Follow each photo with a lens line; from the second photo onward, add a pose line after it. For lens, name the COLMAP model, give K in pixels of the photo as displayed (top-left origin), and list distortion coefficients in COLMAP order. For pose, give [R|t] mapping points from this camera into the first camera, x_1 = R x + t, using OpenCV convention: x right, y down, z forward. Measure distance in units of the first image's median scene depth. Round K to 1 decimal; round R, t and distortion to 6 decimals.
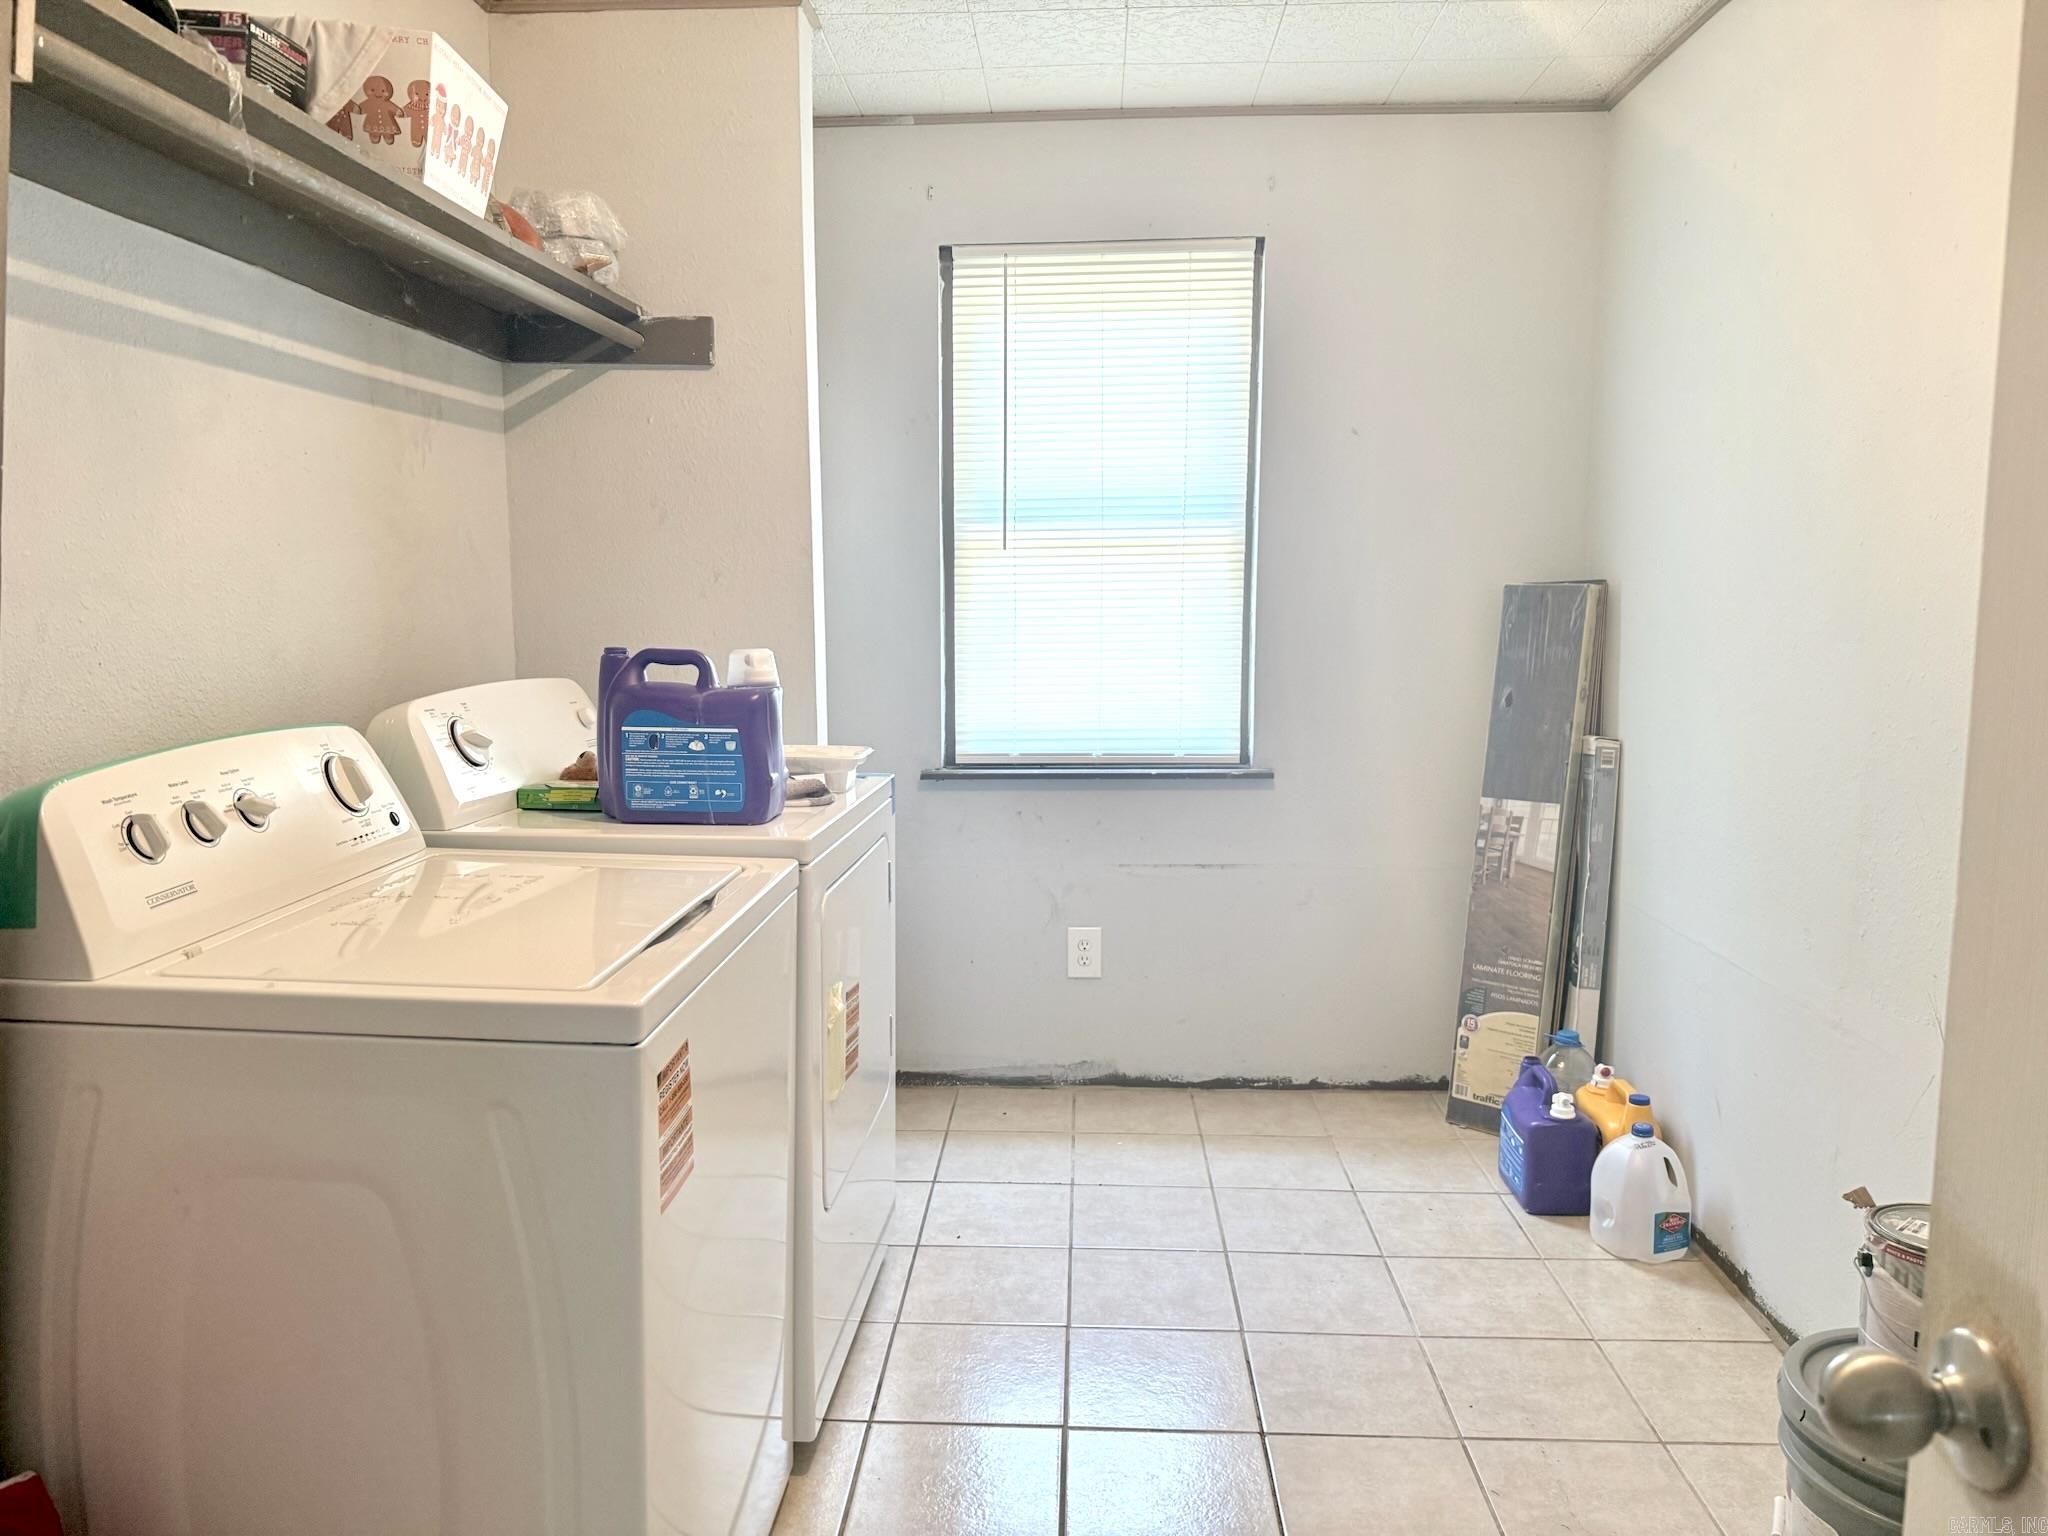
lens RADIAL K [[1445.3, 0, 1025.6], [0, 1445.3, 780.4], [0, 0, 1]] dist [0.015194, 0.001112]
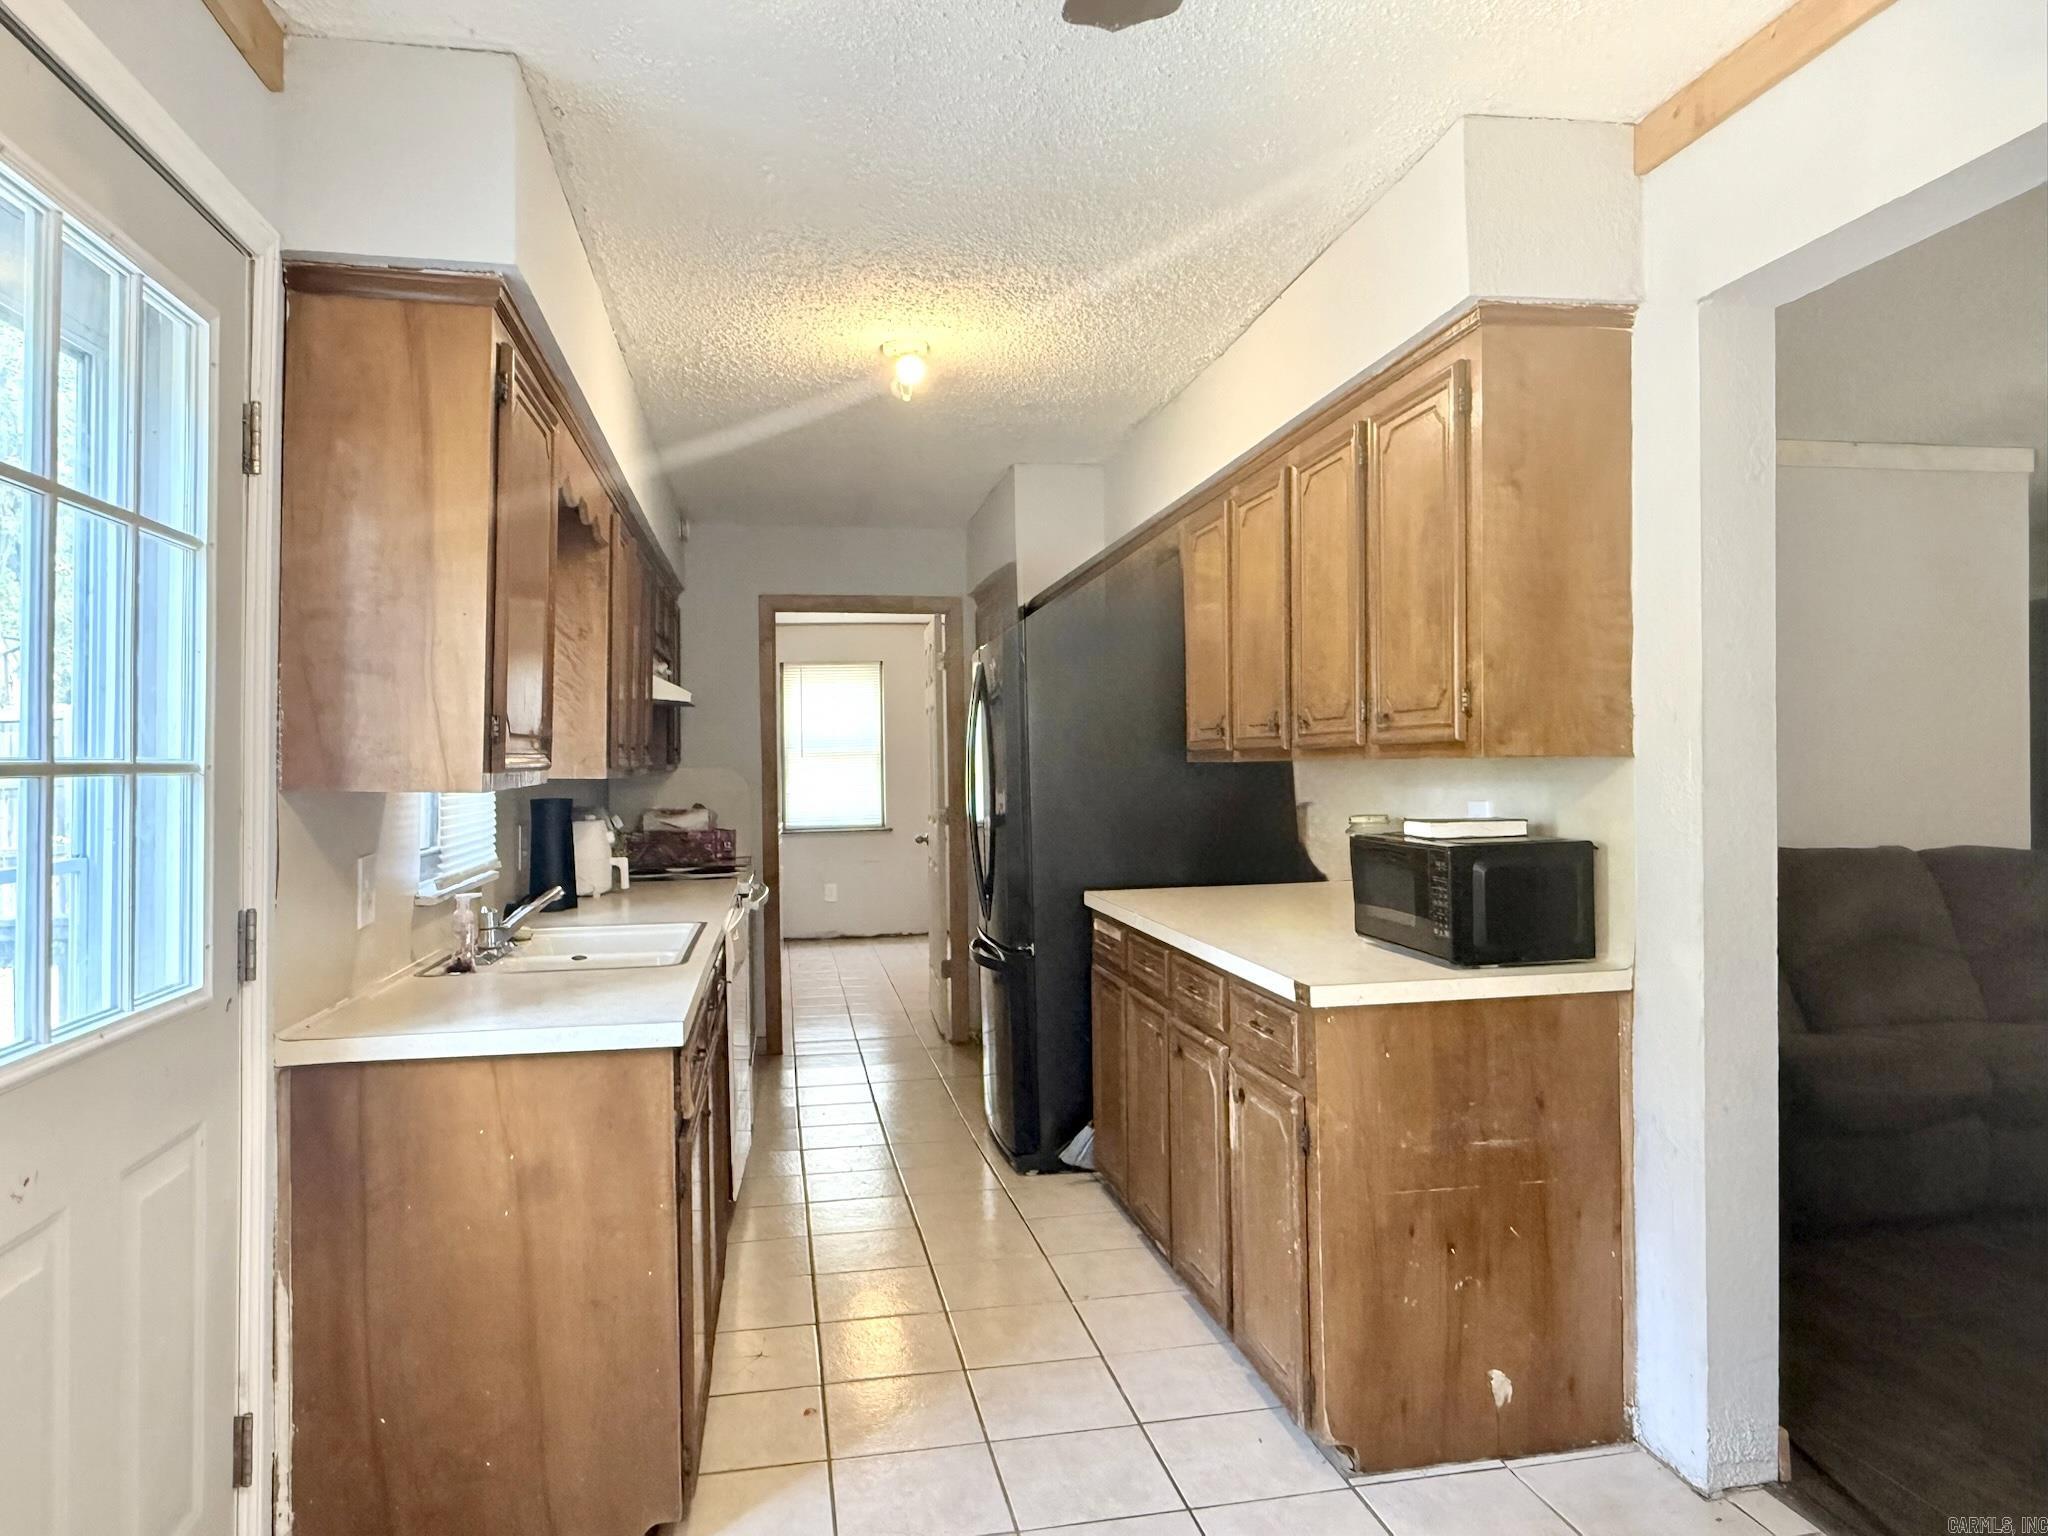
lens RADIAL K [[1319.9, 0, 1006.9], [0, 1319.9, 764.4], [0, 0, 1]] dist [-0.002335, 0.001956]
pose [[0.973760, -0.014782, 0.227098, -0.226752], [0.042102, 0.992365, -0.115930, 0.193566], [-0.223651, 0.122449, 0.966947, -1.777339]]
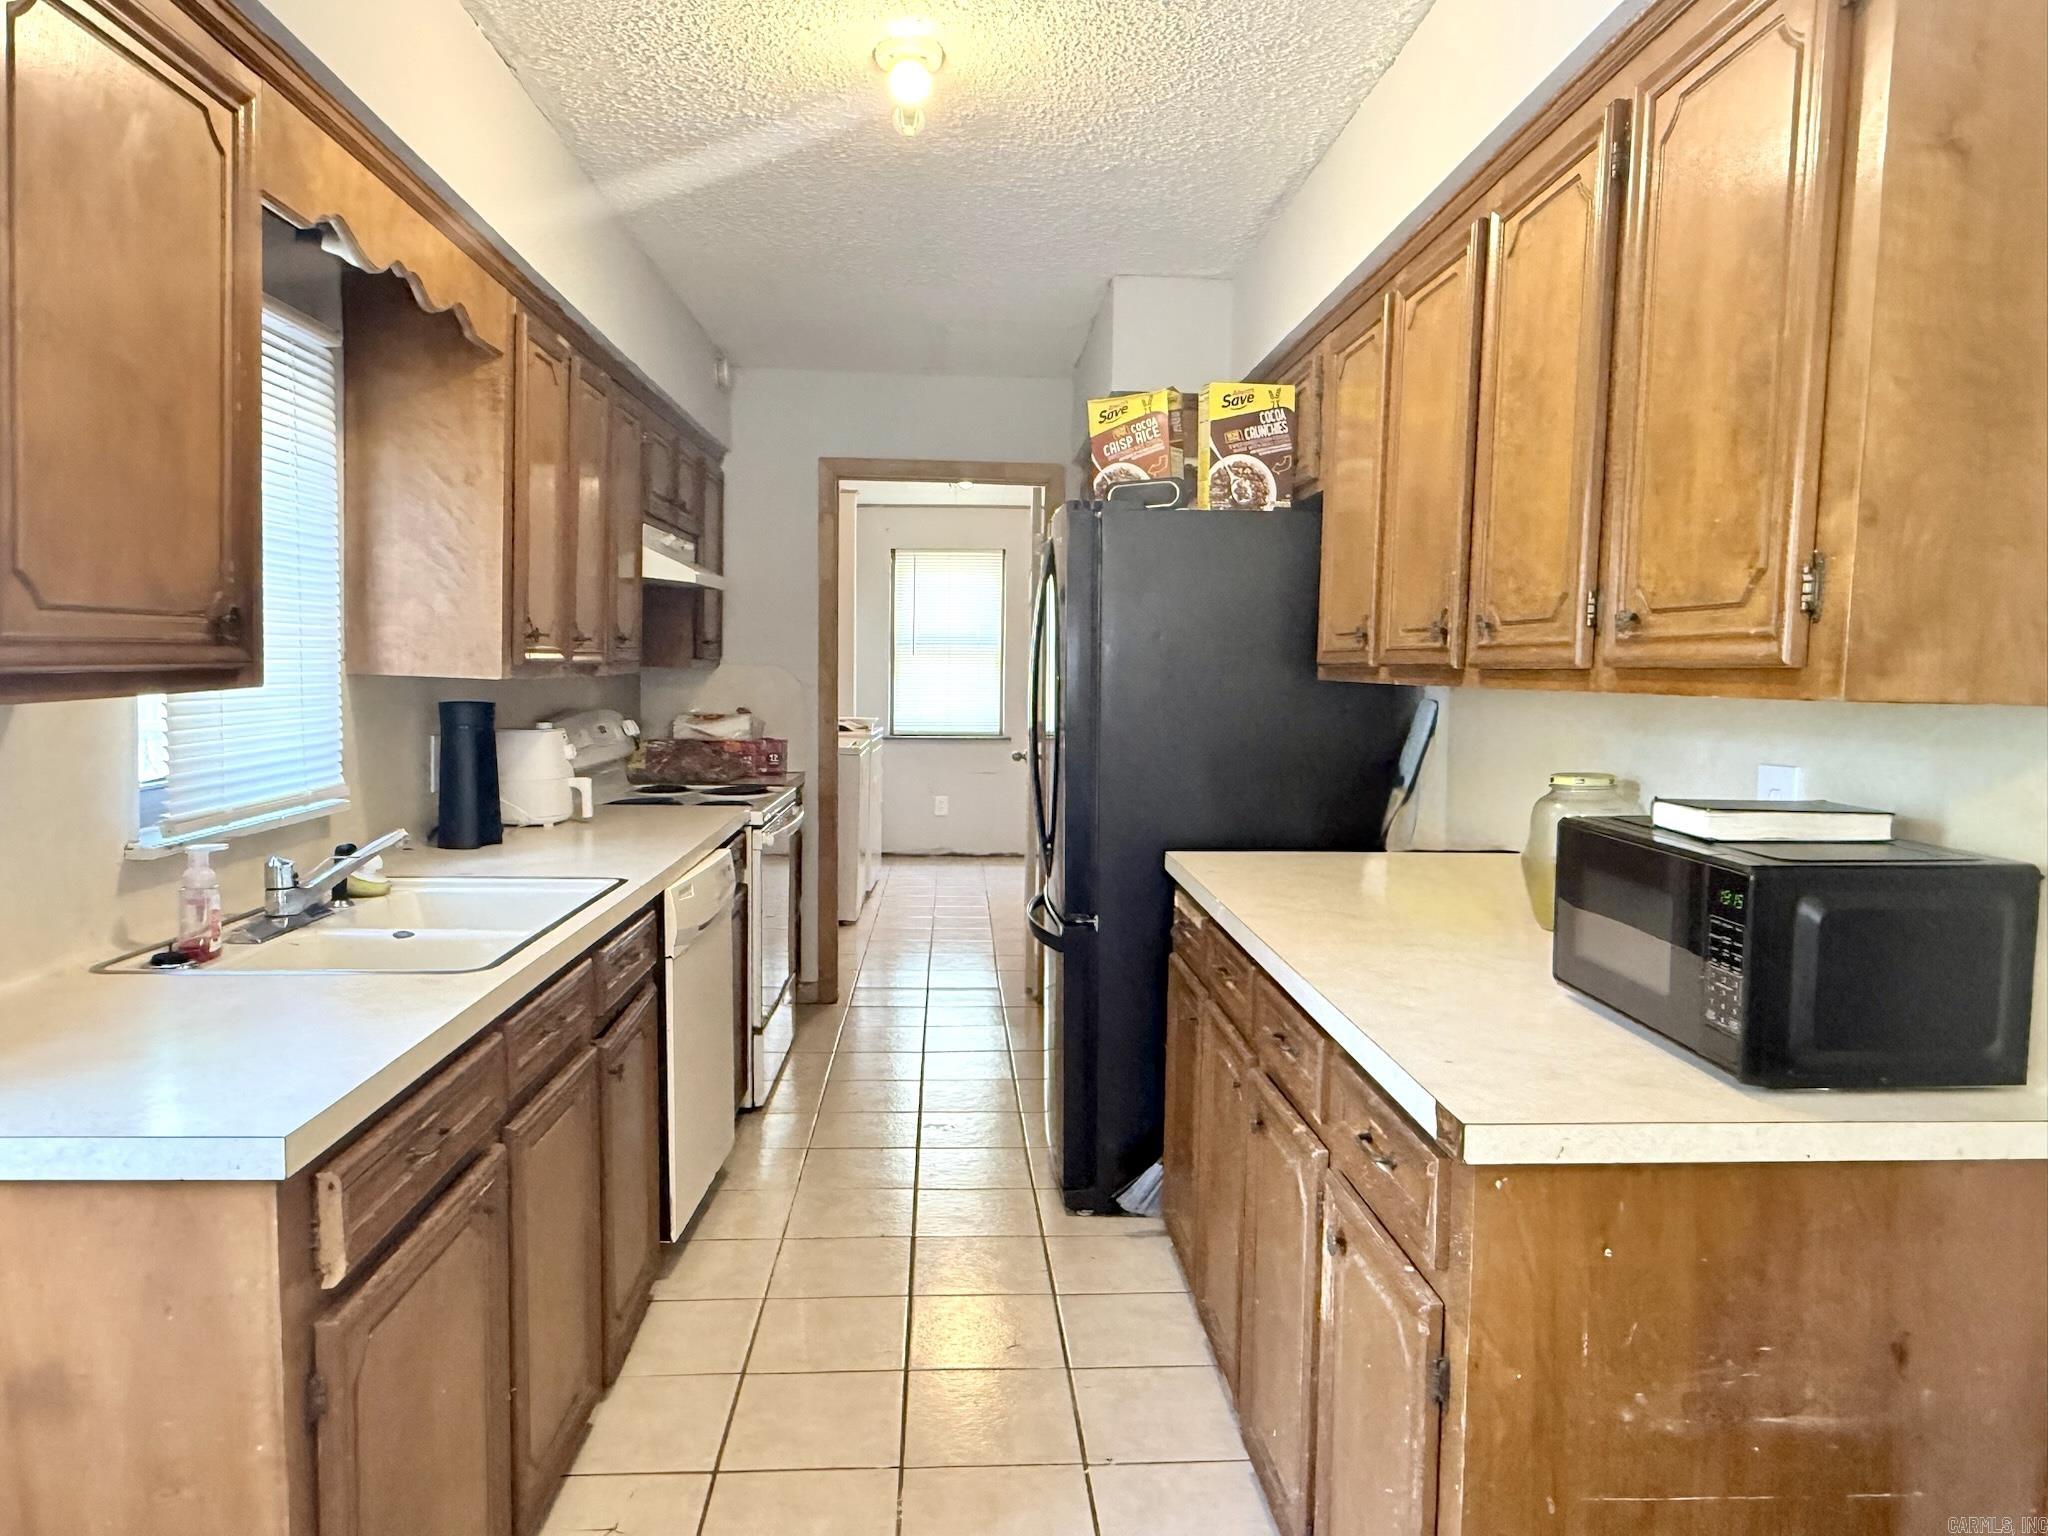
lens RADIAL K [[1319.9, 0, 1017.5], [0, 1319.9, 770.2], [0, 0, 1]] dist [-0.002335, 0.001956]
pose [[0.994053, 0.006829, 0.108685, -0.088542], [-0.002598, 0.999235, -0.039023, 0.154095], [-0.108868, 0.038508, 0.993310, -1.499801]]
